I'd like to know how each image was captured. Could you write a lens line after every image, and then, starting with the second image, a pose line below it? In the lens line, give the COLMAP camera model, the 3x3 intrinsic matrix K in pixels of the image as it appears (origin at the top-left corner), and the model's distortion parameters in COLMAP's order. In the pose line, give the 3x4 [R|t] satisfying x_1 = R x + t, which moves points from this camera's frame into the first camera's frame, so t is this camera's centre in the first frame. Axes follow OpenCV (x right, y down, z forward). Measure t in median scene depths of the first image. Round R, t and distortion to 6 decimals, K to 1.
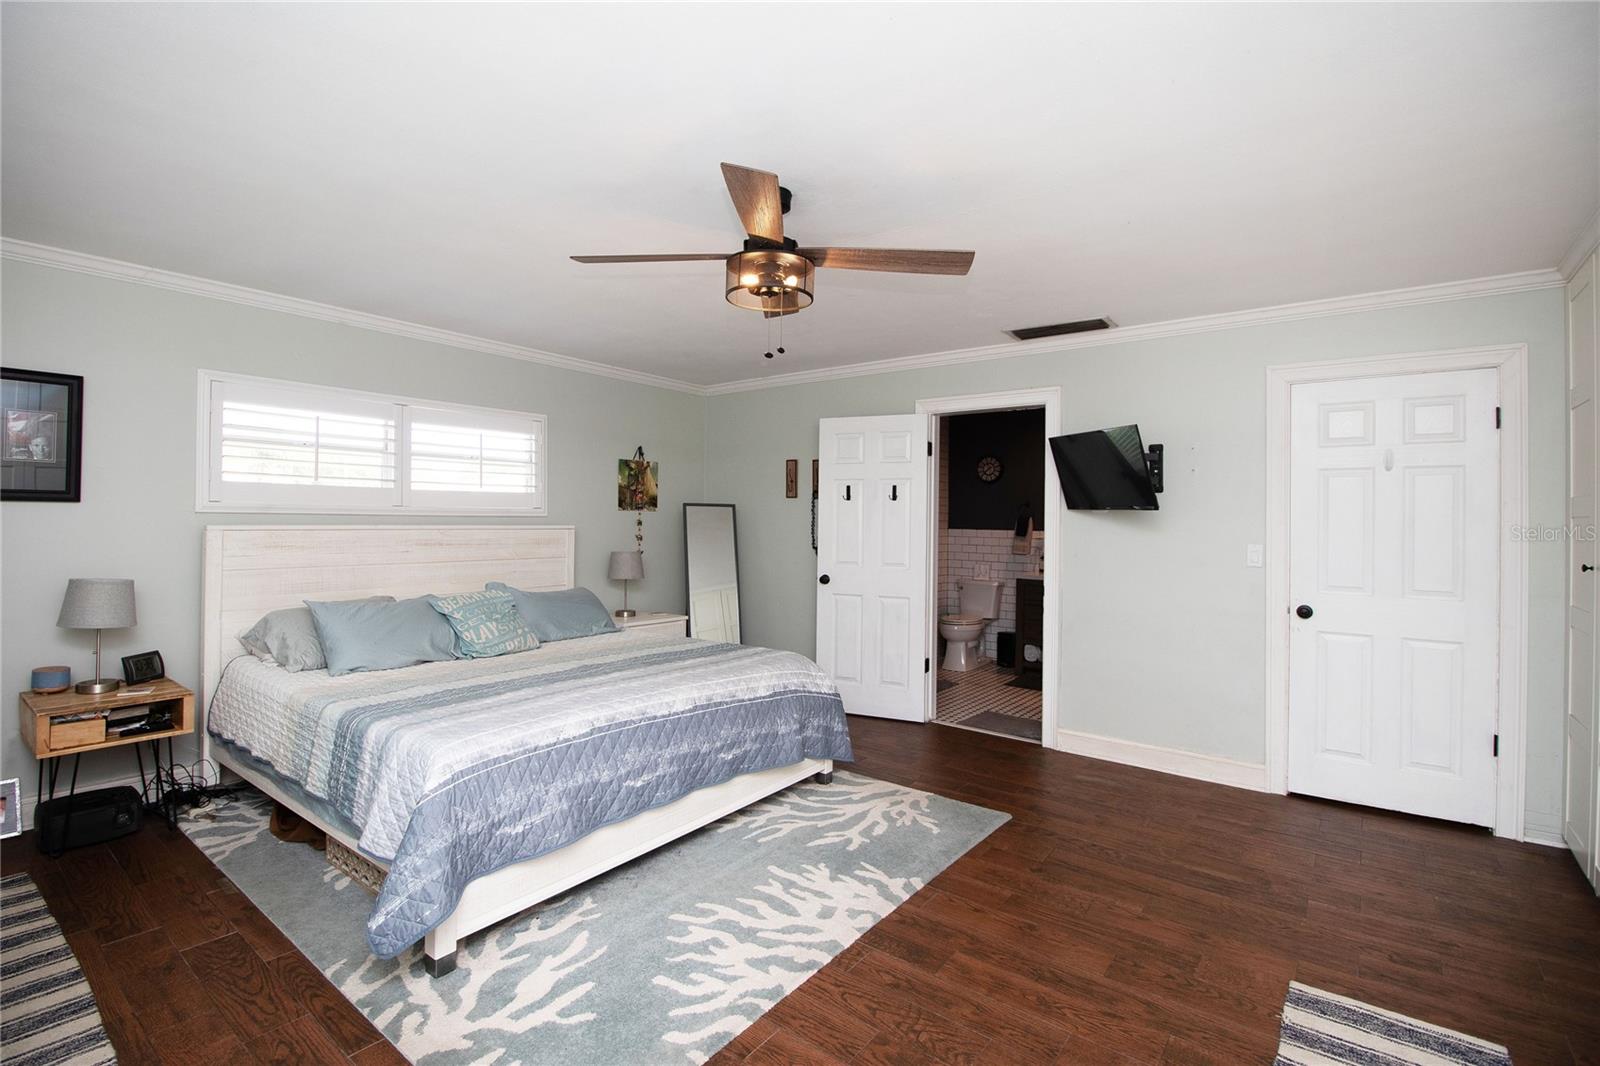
lens RADIAL K [[735.0, 0, 785.1], [0, 735.0, 516.7], [0, 0, 1]] dist [0.002510, -0.015456]
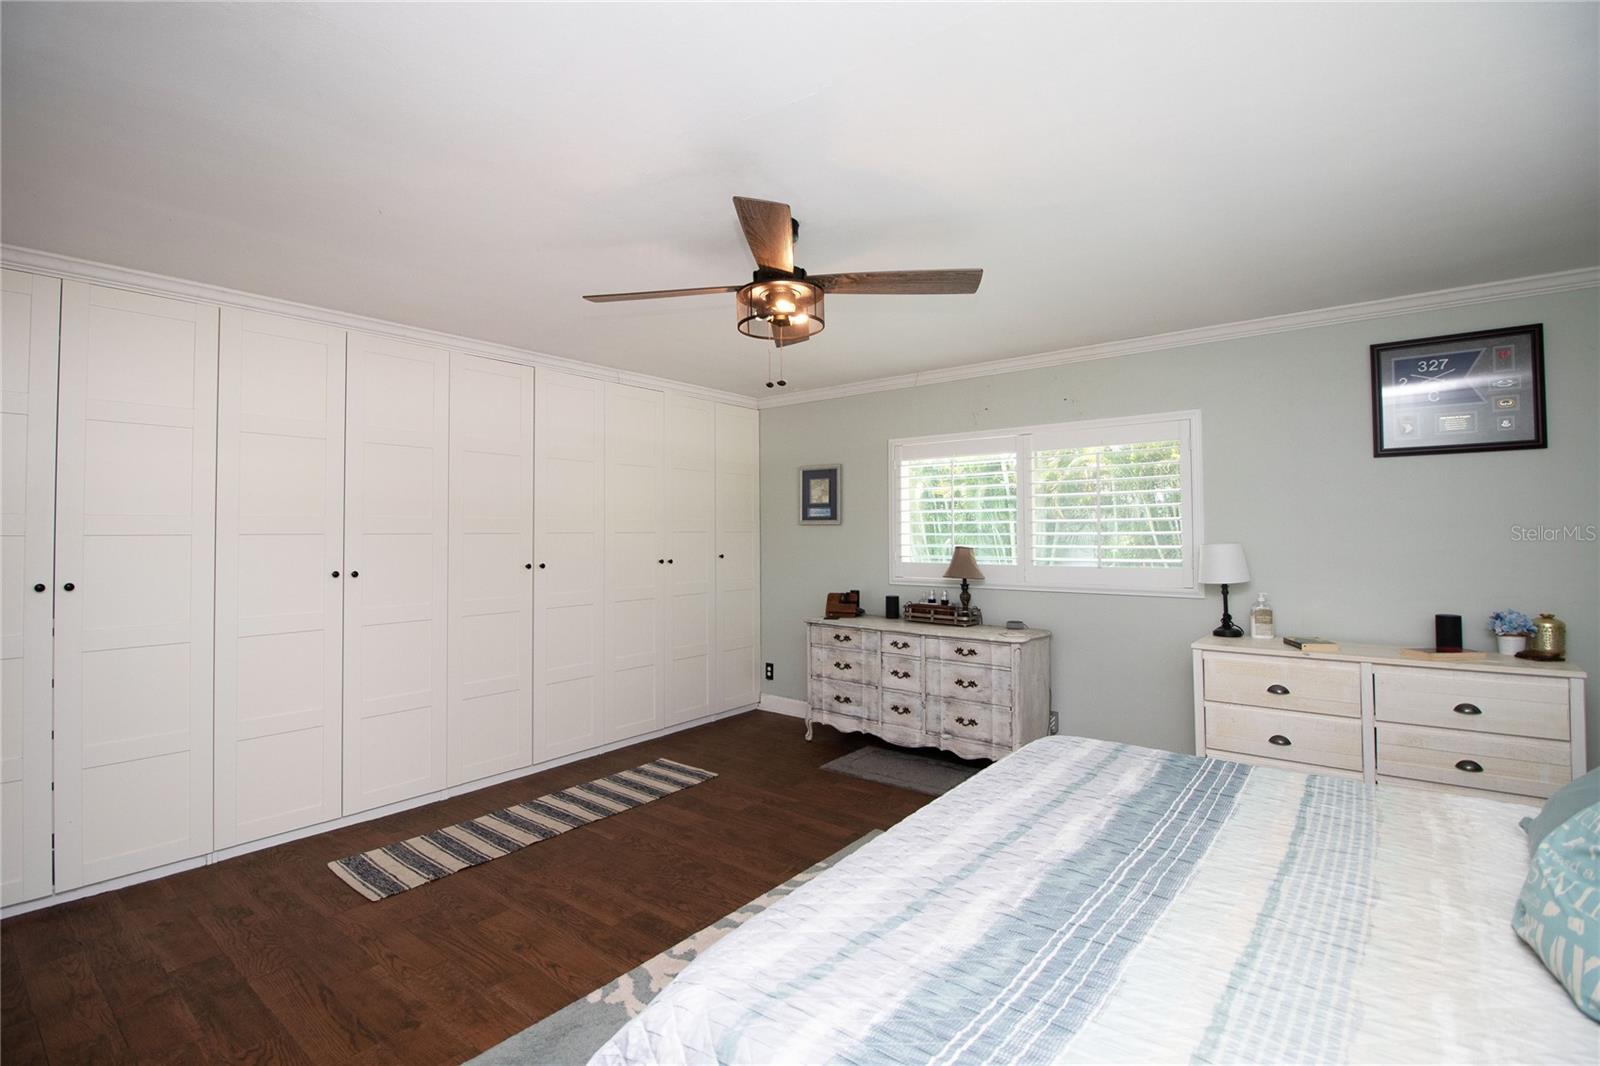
lens RADIAL K [[735.0, 0, 785.1], [0, 735.0, 516.7], [0, 0, 1]] dist [0.002510, -0.015456]
pose [[-0.999864, -0.006120, 0.015298, -0.043091], [-0.006550, 0.999581, -0.028203, -0.008513], [-0.015119, -0.028299, -0.999485, 1.925100]]
